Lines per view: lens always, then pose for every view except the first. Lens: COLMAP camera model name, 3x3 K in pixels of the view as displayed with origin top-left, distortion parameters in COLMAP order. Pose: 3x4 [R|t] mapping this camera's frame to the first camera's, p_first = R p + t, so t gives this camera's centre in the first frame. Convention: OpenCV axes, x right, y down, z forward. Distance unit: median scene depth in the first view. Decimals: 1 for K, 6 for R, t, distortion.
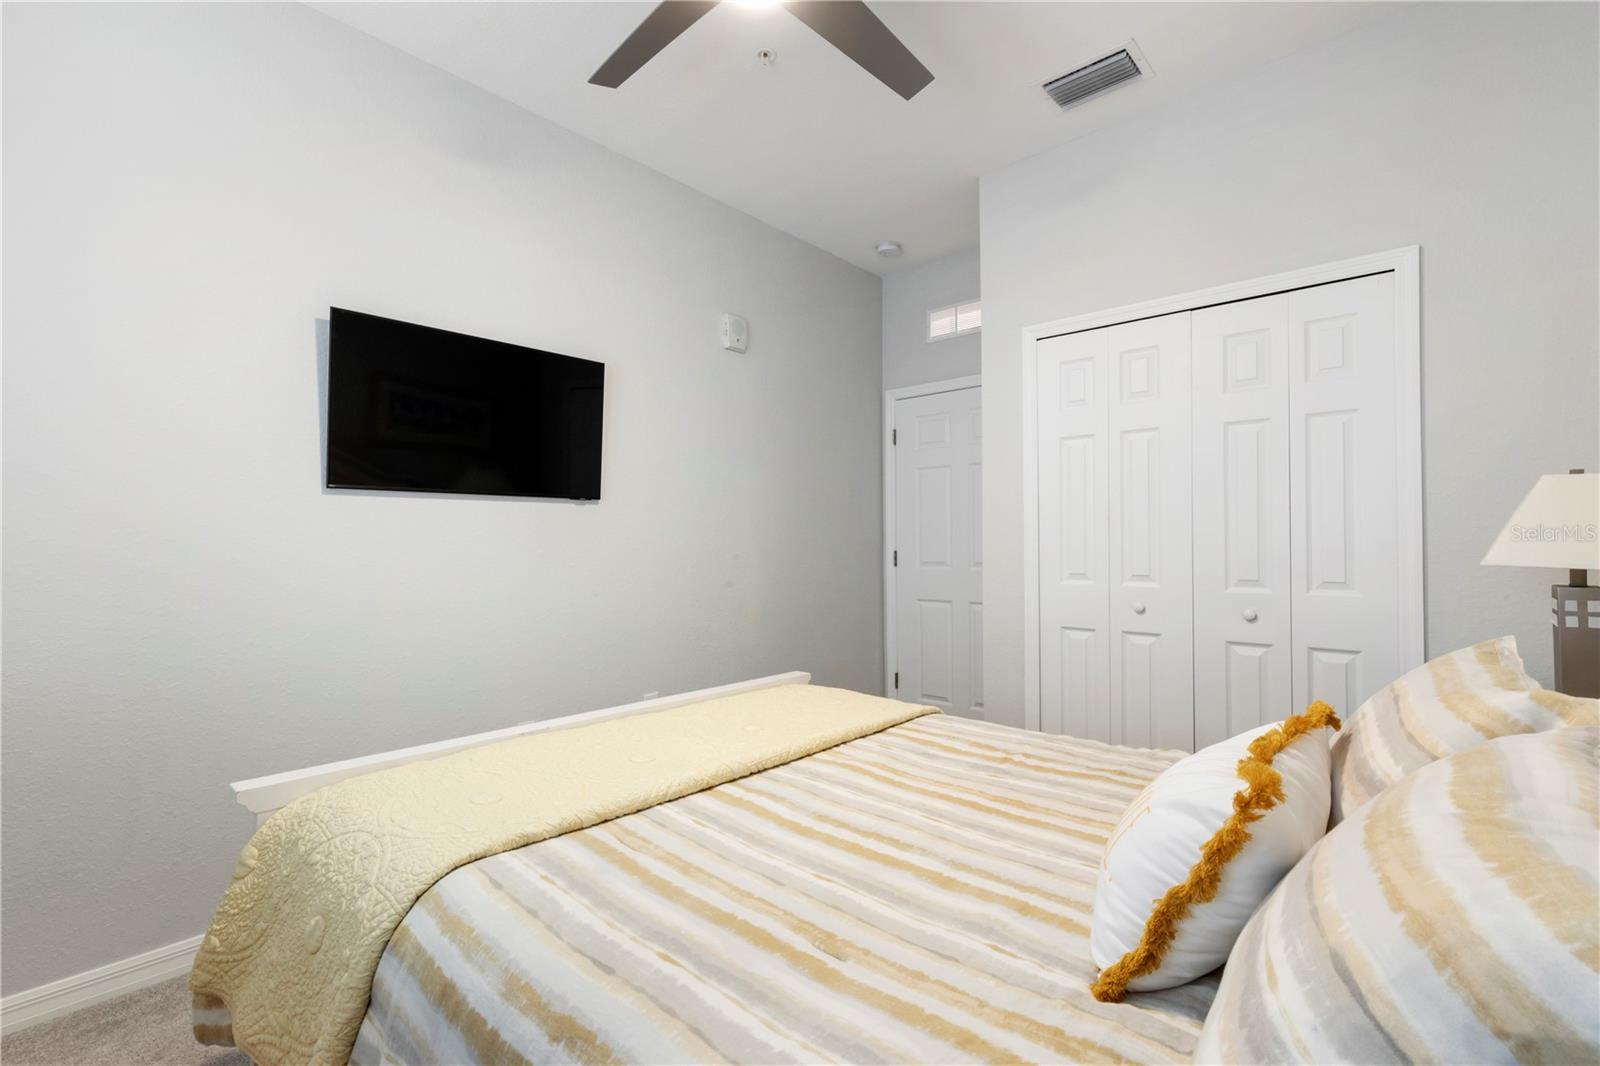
lens RADIAL K [[724.0, 0, 787.9], [0, 724.0, 528.1], [0, 0, 1]] dist [0.008748, -0.000459]
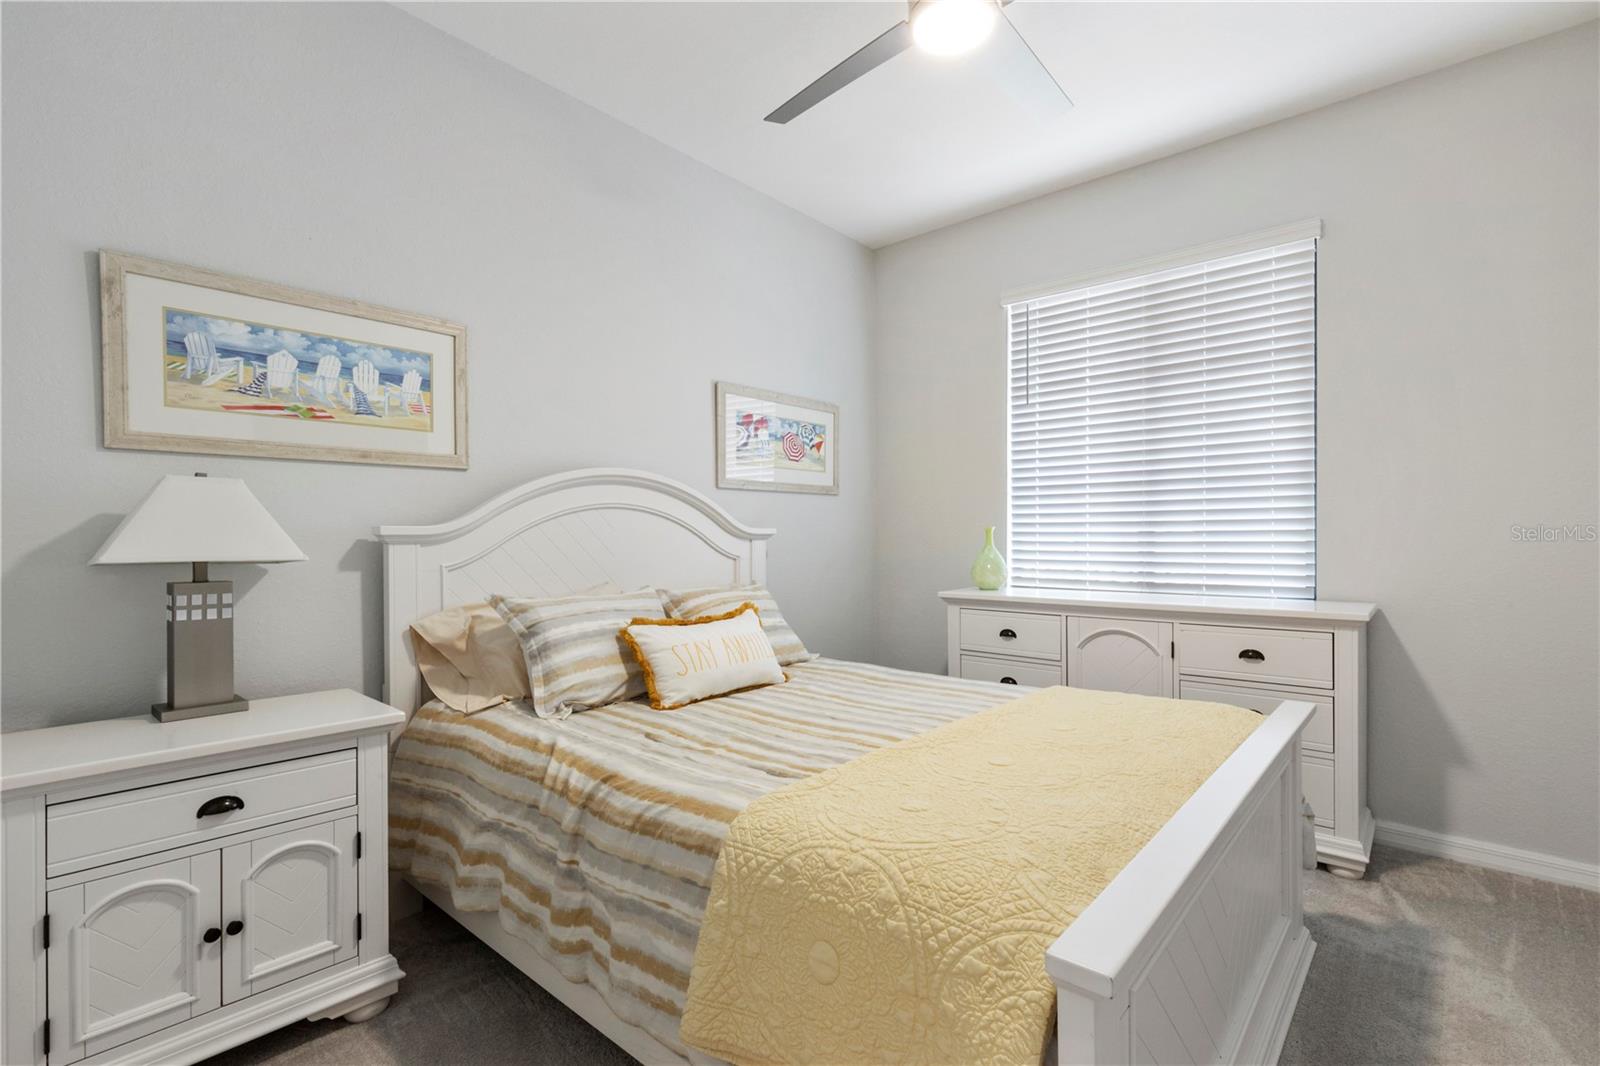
lens RADIAL K [[724.0, 0, 814.0], [0, 724.0, 538.9], [0, 0, 1]] dist [0.008748, -0.000459]
pose [[-0.999931, 0.005528, -0.010364, 0.215509], [0.005728, 0.999796, -0.019385, 0.049361], [0.010255, -0.019443, -0.999758, 2.432193]]
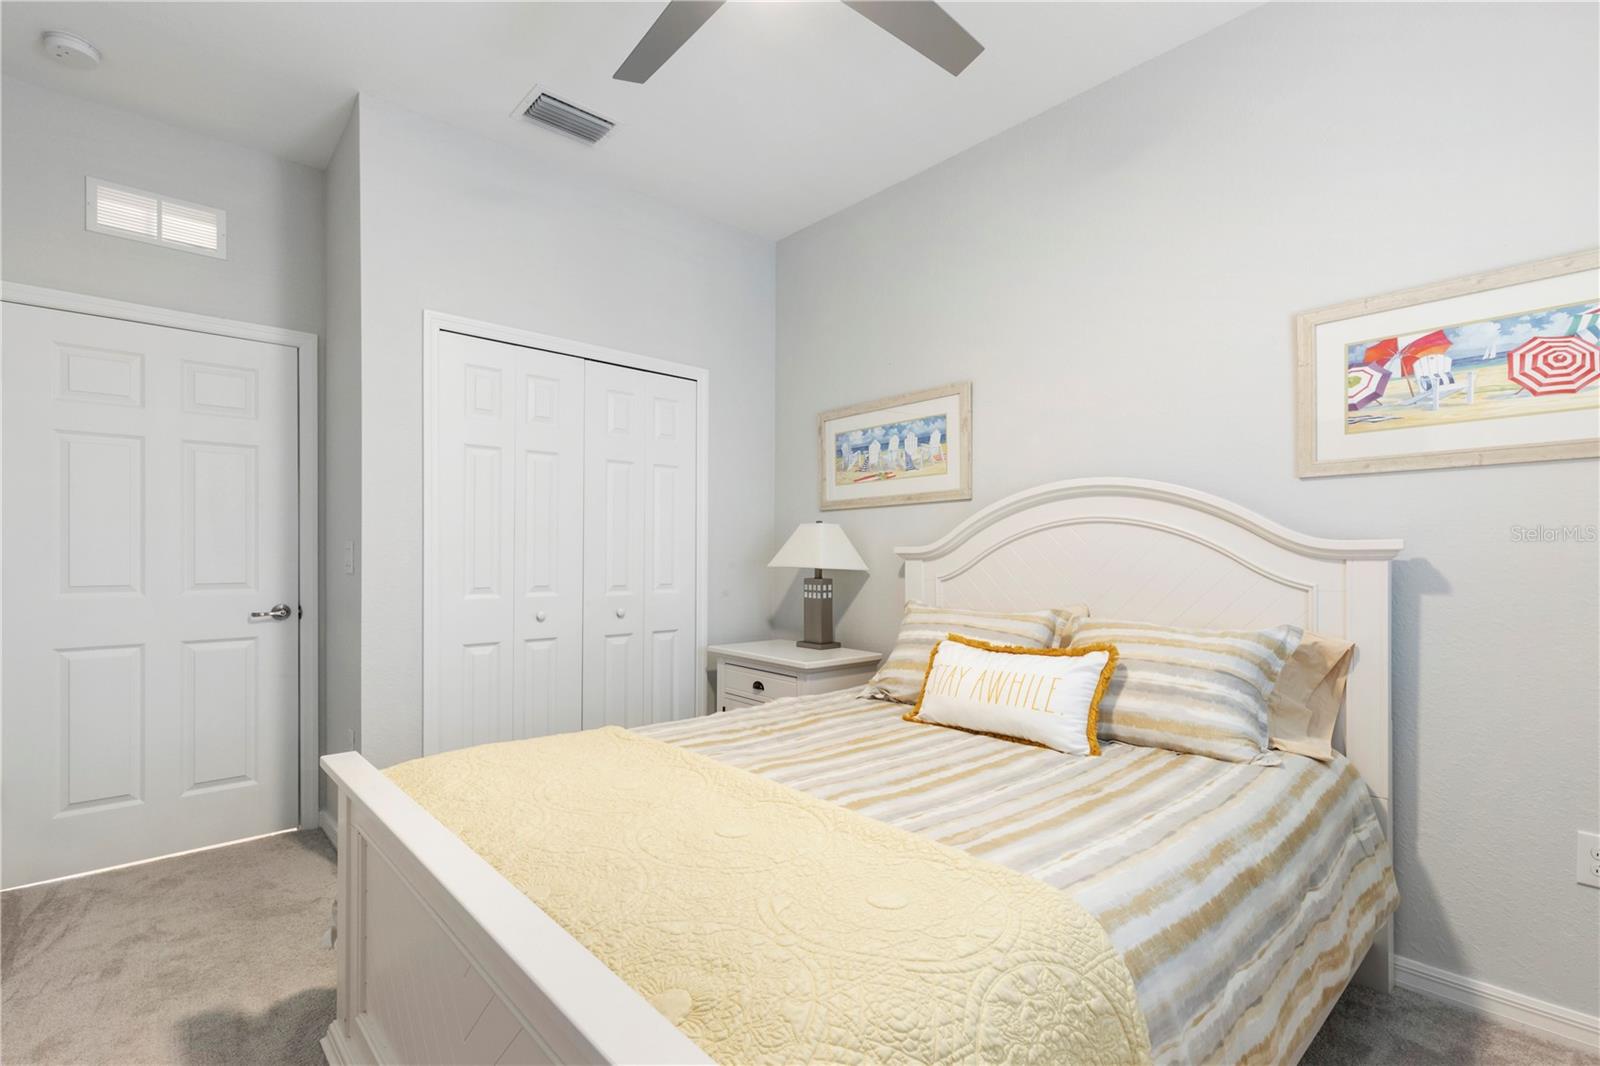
lens RADIAL K [[724.0, 0, 817.0], [0, 724.0, 557.5], [0, 0, 1]] dist [0.008748, -0.000459]
pose [[0.094037, 0.000813, 0.995568, -1.092359], [-0.022852, 0.999738, 0.001342, 0.022553], [-0.995306, -0.022877, 0.094031, 0.953825]]
